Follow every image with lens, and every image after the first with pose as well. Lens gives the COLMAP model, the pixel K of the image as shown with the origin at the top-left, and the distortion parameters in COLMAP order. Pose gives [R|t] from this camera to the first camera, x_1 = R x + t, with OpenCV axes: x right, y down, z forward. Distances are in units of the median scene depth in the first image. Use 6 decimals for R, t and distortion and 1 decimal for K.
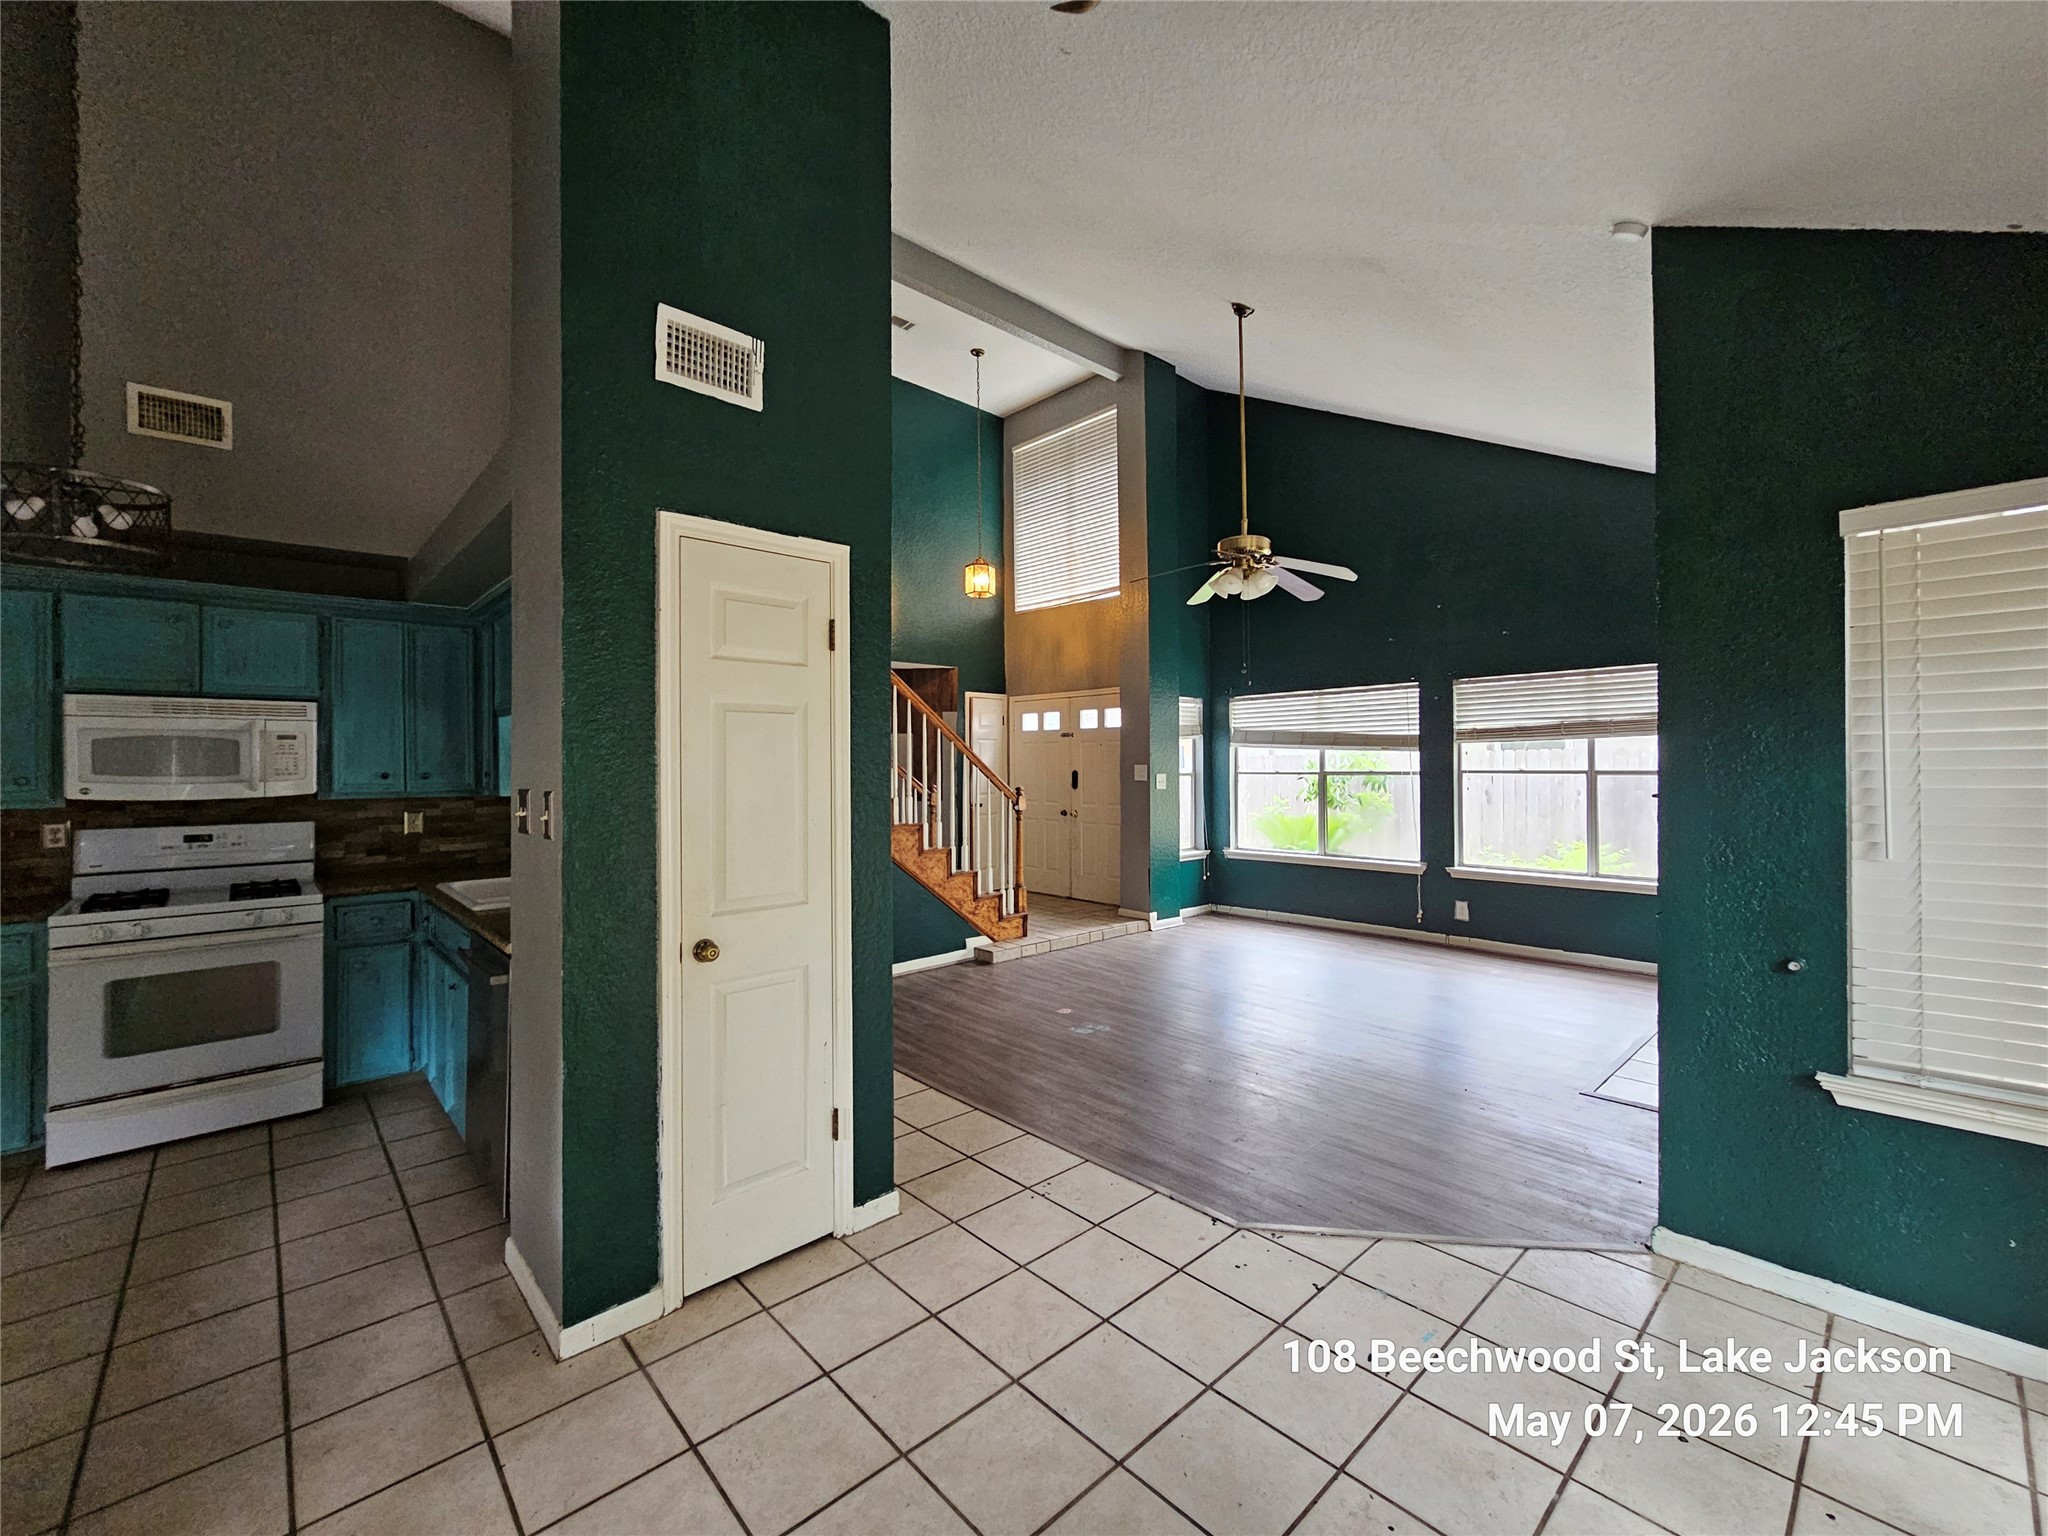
lens RADIAL K [[840.0, 0, 1014.4], [0, 840.0, 756.3], [0, 0, 1]] dist [-0.000724, -0.000343]
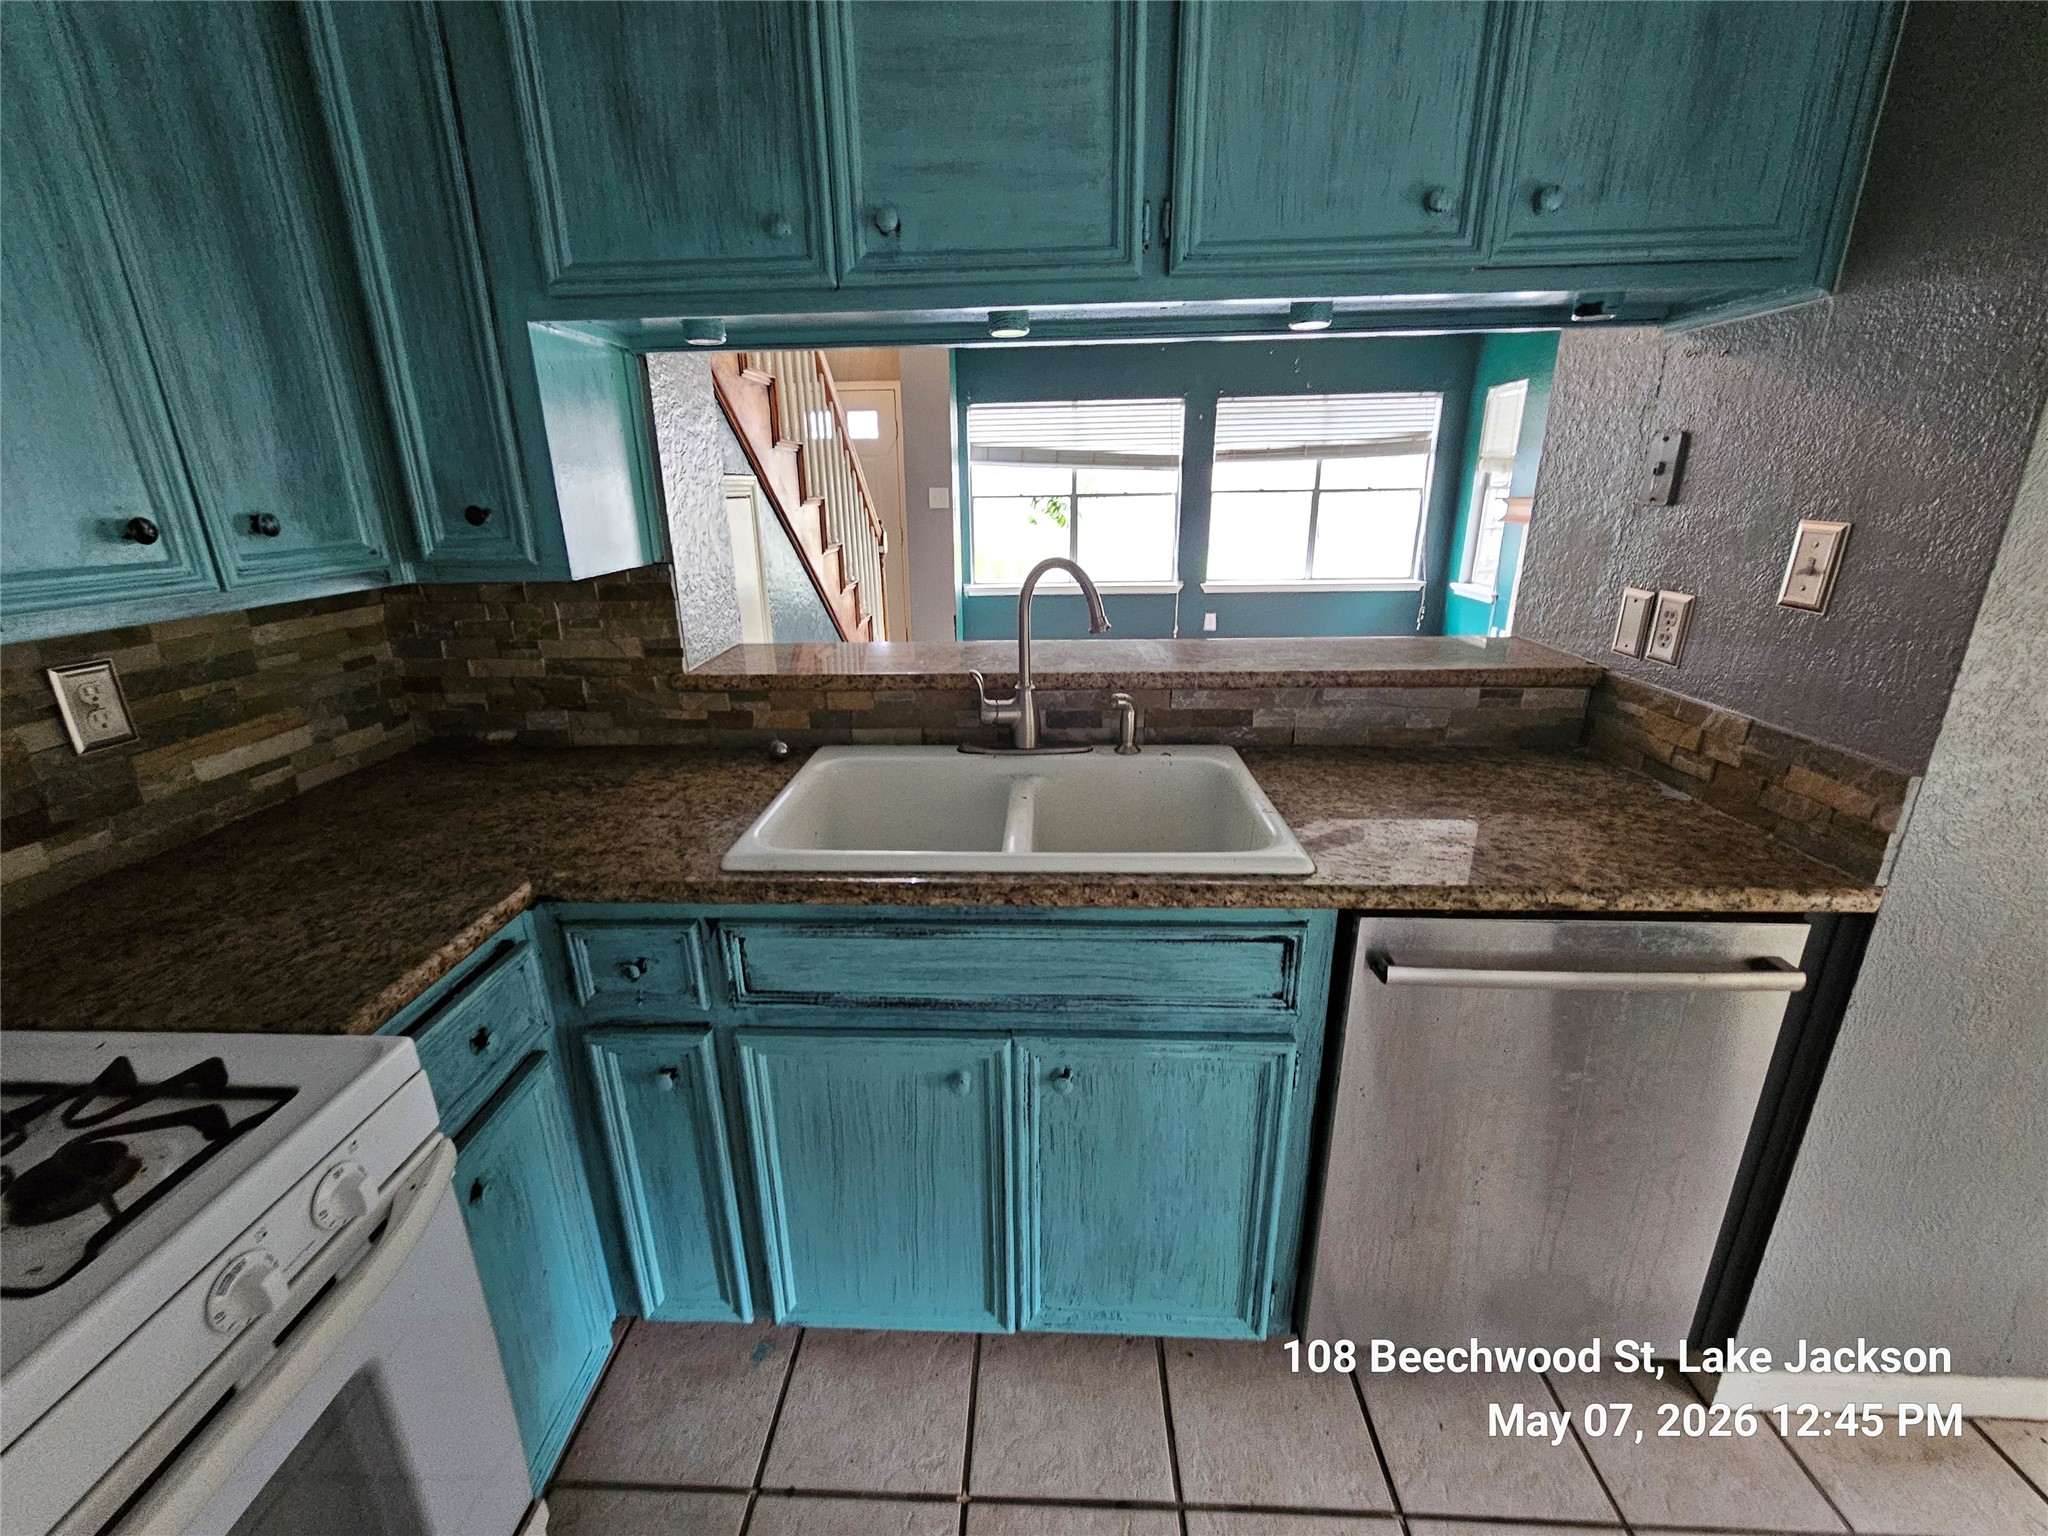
lens RADIAL K [[844.0, 0, 1003.7], [0, 844.0, 762.3], [0, 0, 1]] dist [-0.001020, -0.000103]
pose [[0.711032, -0.224566, 0.666337, -0.793783], [0.006307, 0.949630, 0.313310, 0.013237], [-0.703132, -0.218571, 0.676633, 0.685229]]
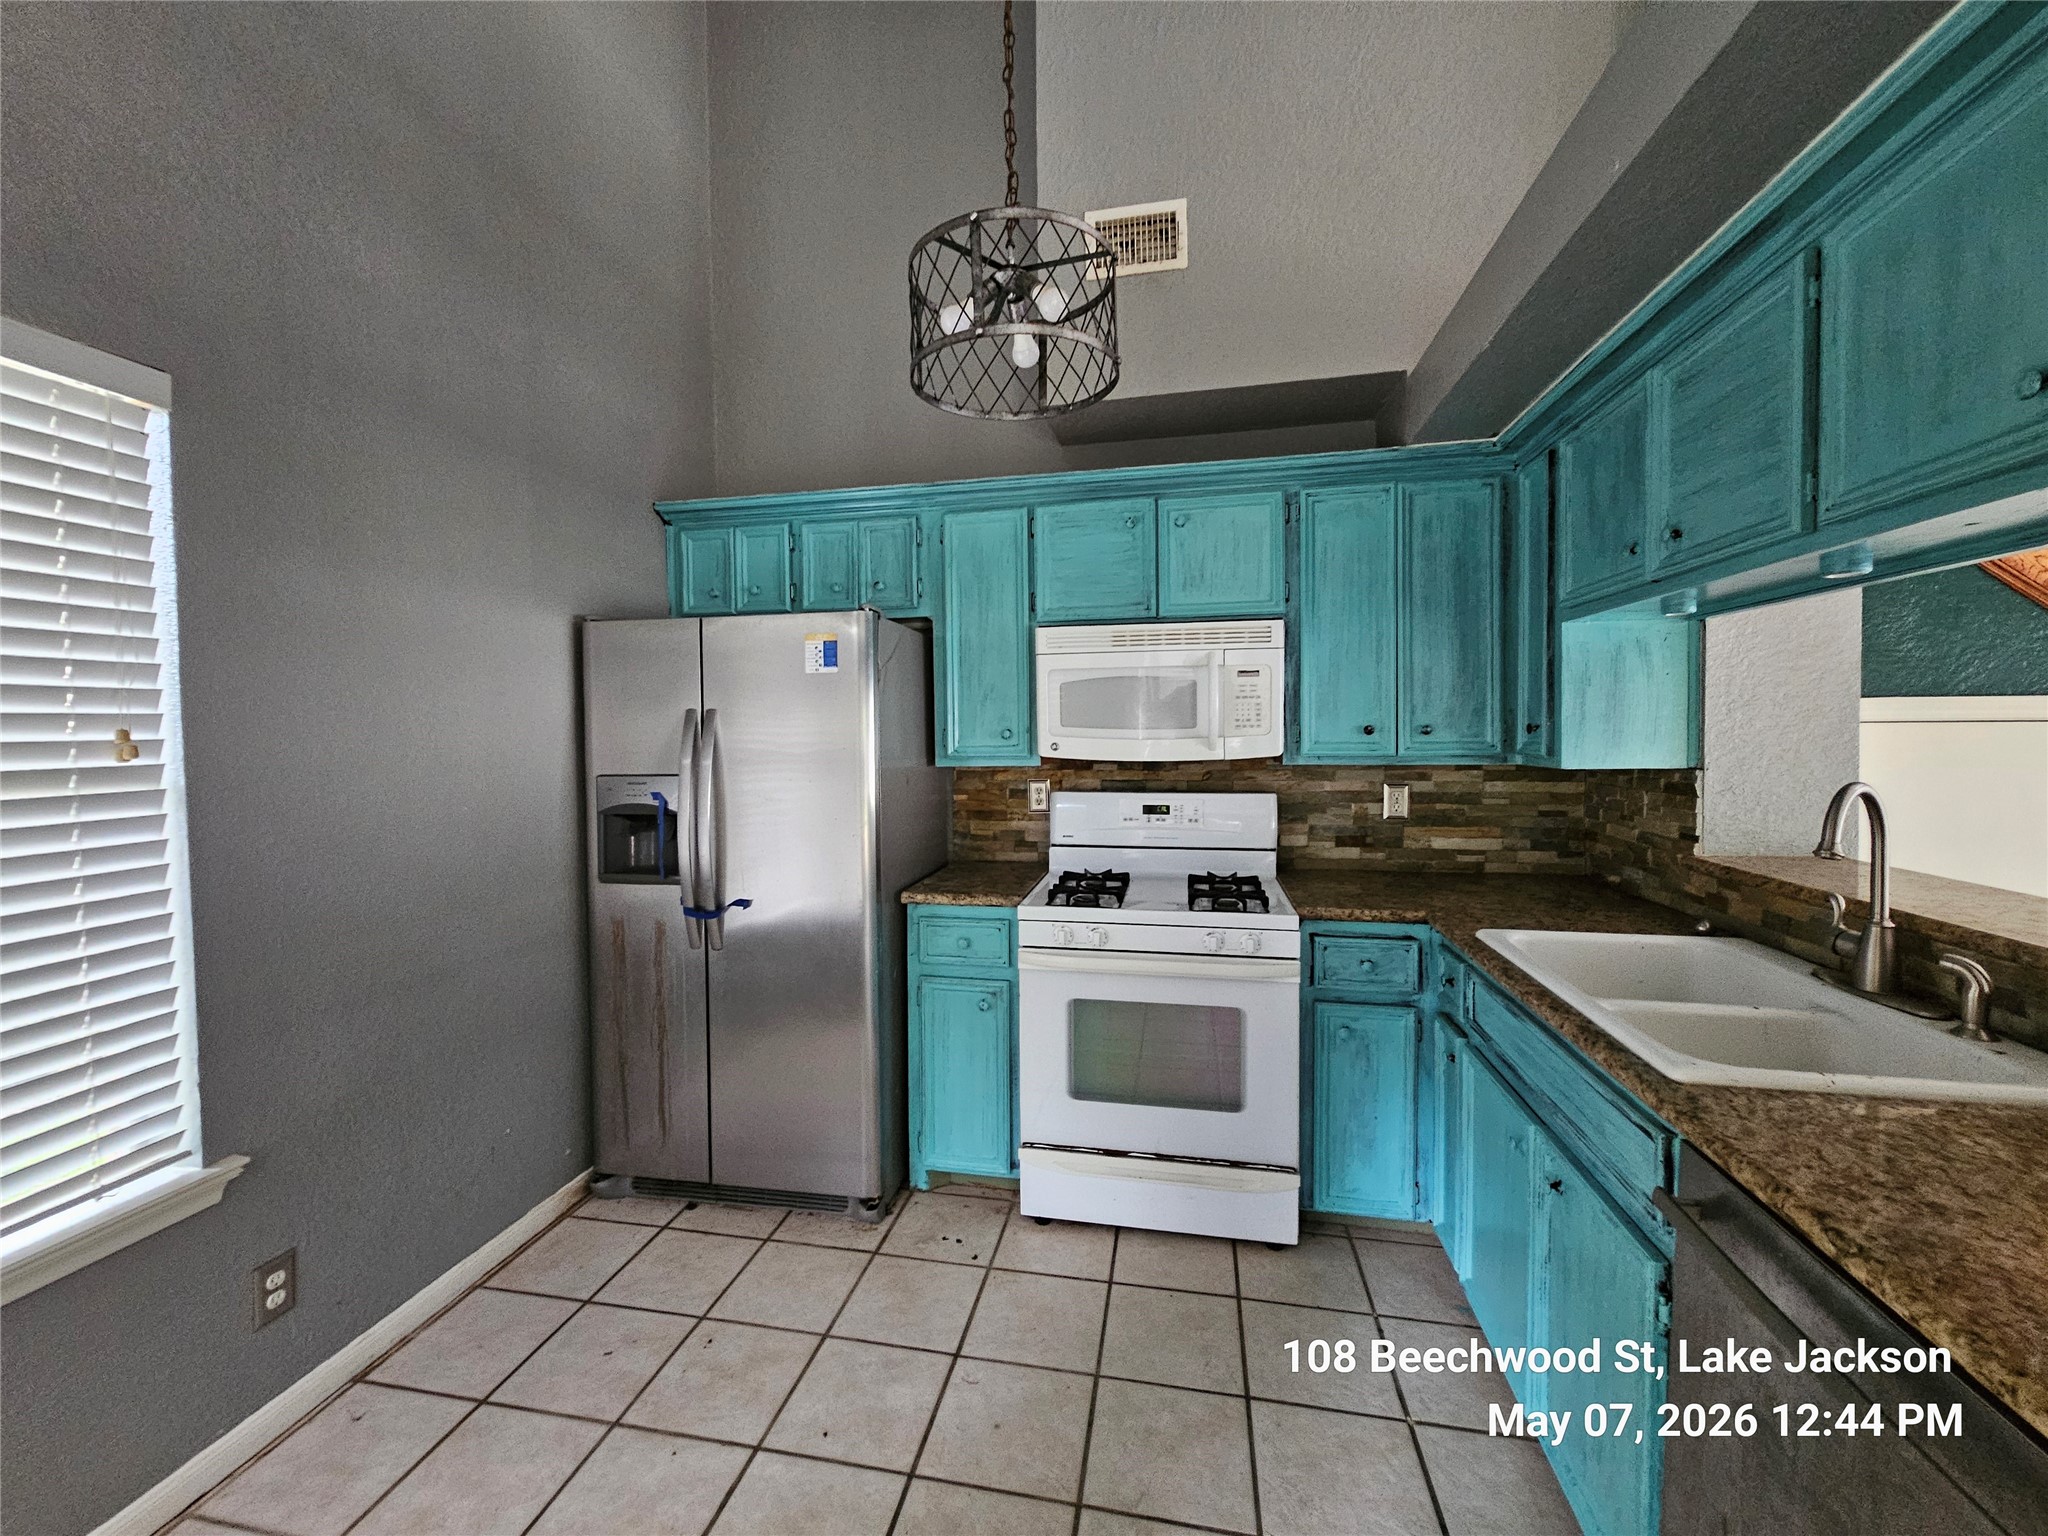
lens RADIAL K [[840.0, 0, 1014.4], [0, 840.0, 756.3], [0, 0, 1]] dist [-0.000724, -0.000343]
pose [[0.584974, 0.027528, -0.810585, -0.412180], [0.013389, 0.998960, 0.043588, 0.012791], [0.810942, -0.036350, 0.583997, 0.431956]]
